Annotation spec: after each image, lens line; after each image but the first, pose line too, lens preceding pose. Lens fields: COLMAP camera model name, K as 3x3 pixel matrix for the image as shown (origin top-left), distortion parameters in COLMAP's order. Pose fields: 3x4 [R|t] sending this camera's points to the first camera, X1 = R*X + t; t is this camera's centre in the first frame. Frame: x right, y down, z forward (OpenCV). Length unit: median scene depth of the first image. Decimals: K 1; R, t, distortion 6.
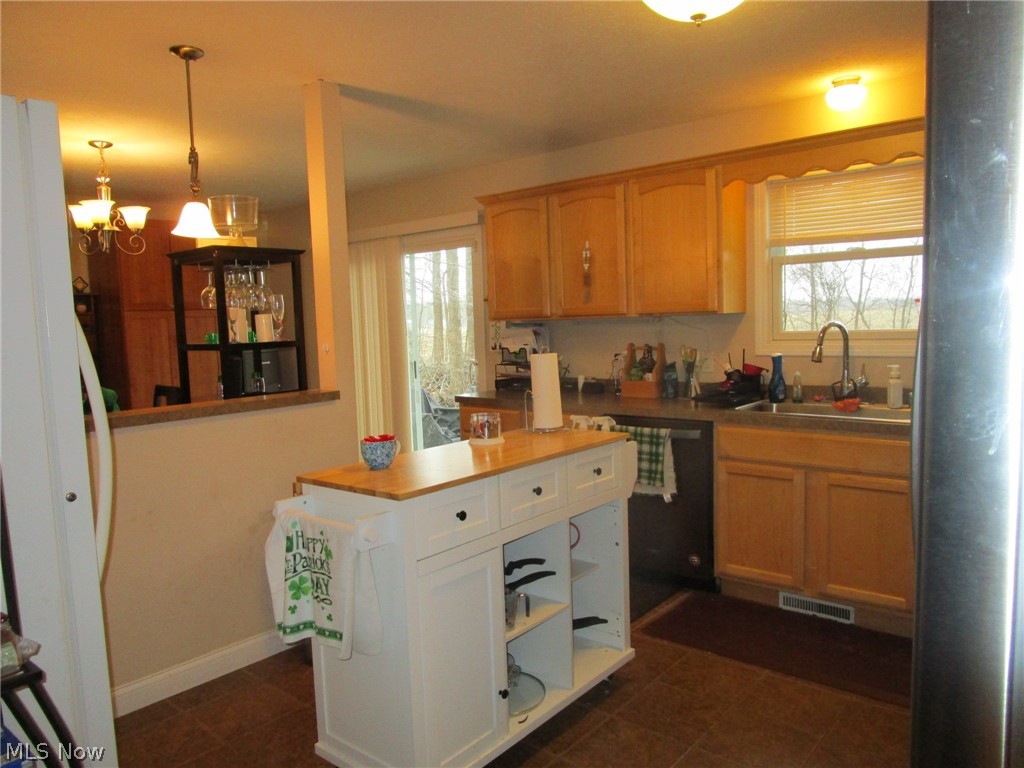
lens RADIAL K [[734.2, 0, 513.7], [0, 734.2, 388.3], [0, 0, 1]] dist [-0.011156, 0.002052]
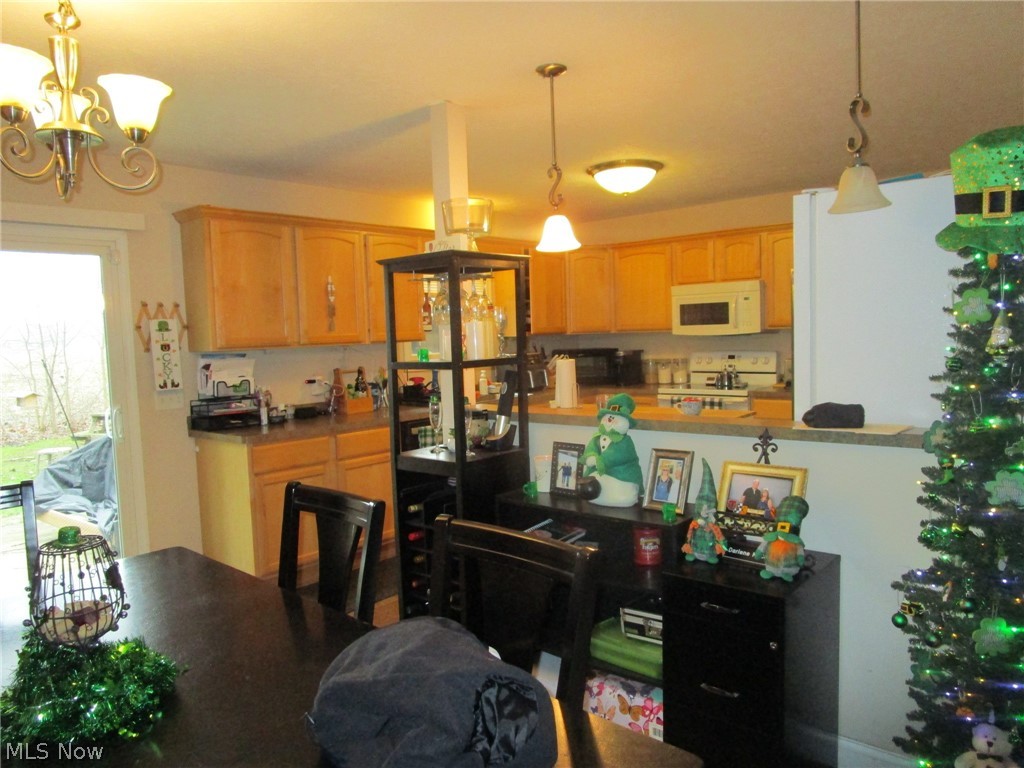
lens RADIAL K [[741.3, 0, 508.2], [0, 741.3, 386.5], [0, 0, 1]] dist [-0.001608, -0.003215]
pose [[0.018255, -0.046648, 0.998745, -1.293573], [0.124608, 0.991229, 0.044019, -0.066397], [-0.992038, 0.123648, 0.023907, 0.930454]]
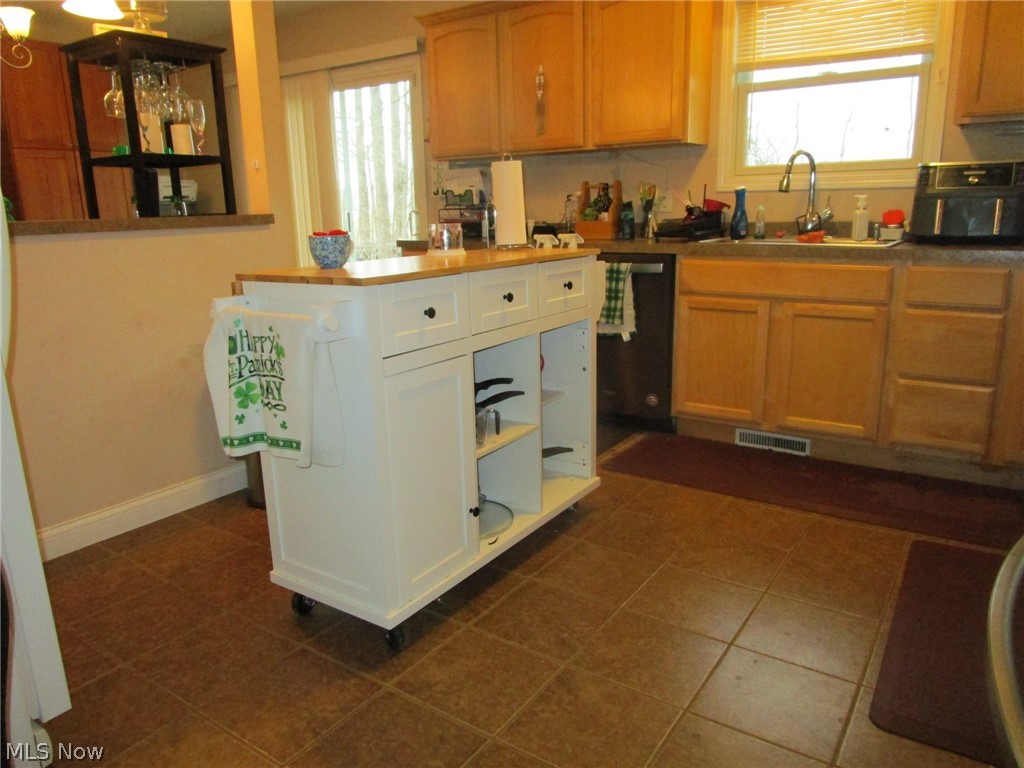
lens RADIAL K [[730.4, 0, 510.1], [0, 730.4, 384.5], [0, 0, 1]] dist [-0.018645, 0.004531]
pose [[0.995333, -0.012174, 0.095731, -0.038113], [-0.001440, 0.990027, 0.140870, 0.084884], [-0.096492, -0.140350, 0.985389, 0.068168]]
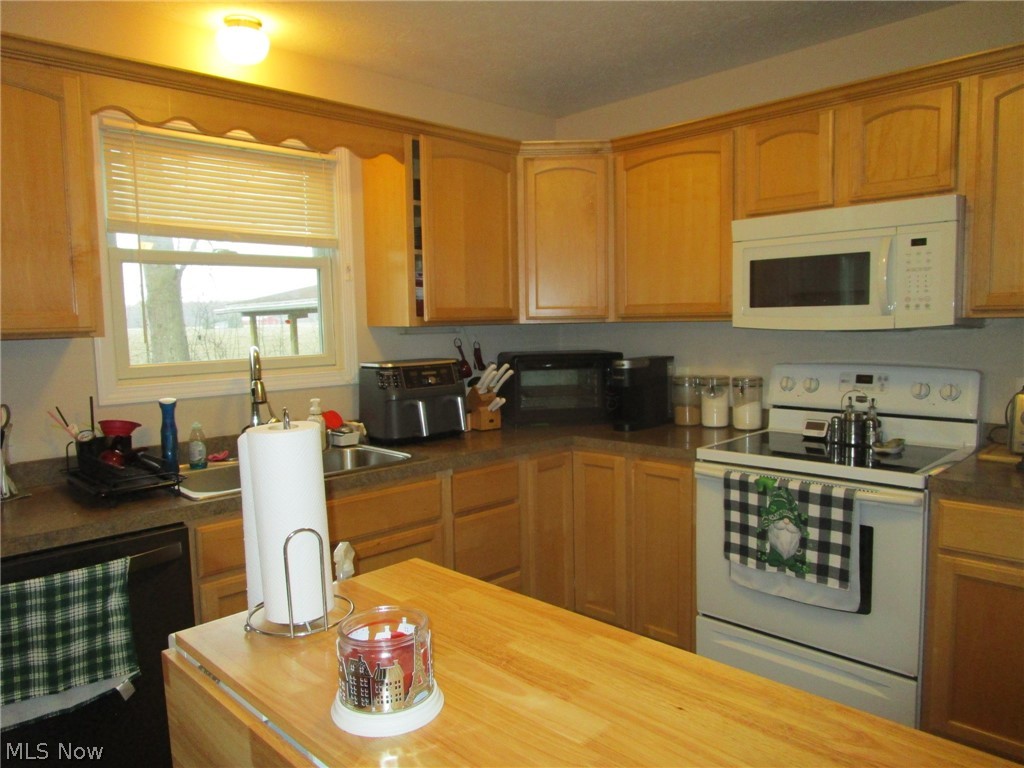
lens RADIAL K [[730.4, 0, 510.1], [0, 730.4, 384.5], [0, 0, 1]] dist [-0.018645, 0.004531]
pose [[0.099576, -0.062762, 0.993049, -0.286838], [0.109577, 0.992630, 0.051748, -0.068170], [-0.988978, 0.103662, 0.105719, 0.721257]]
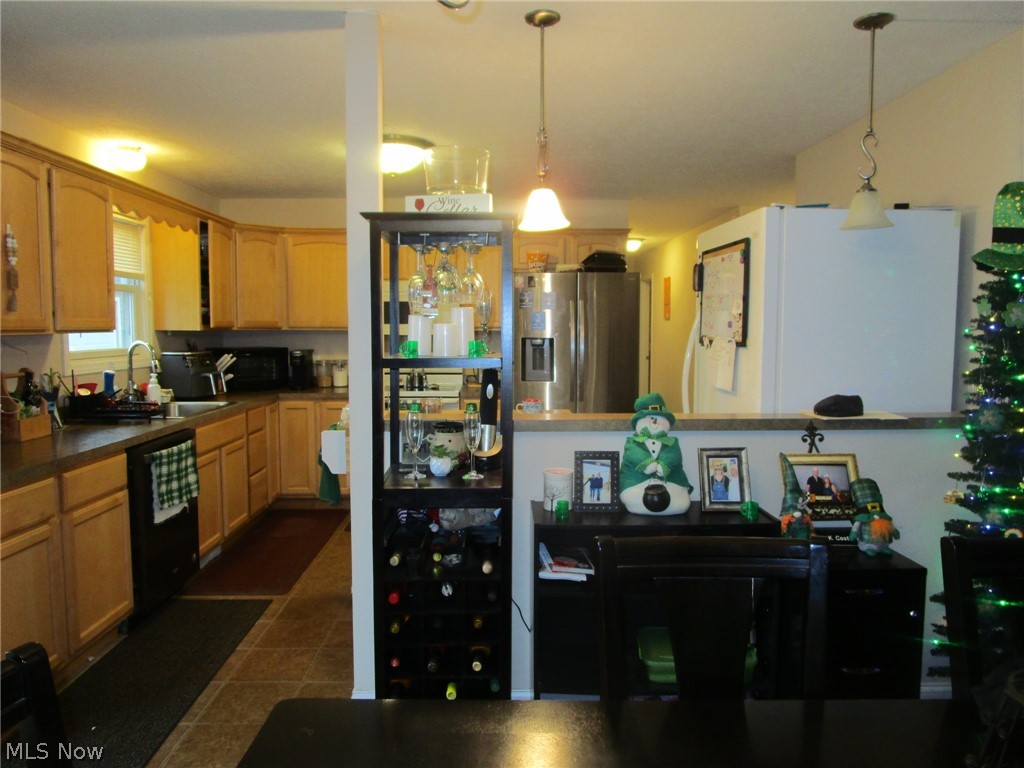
lens RADIAL K [[730.4, 0, 510.1], [0, 730.4, 384.5], [0, 0, 1]] dist [-0.018645, 0.004531]
pose [[-0.663666, -0.031771, 0.747354, -0.931978], [0.085631, 0.989303, 0.118098, -0.116155], [-0.743111, 0.142374, -0.653846, 1.426308]]
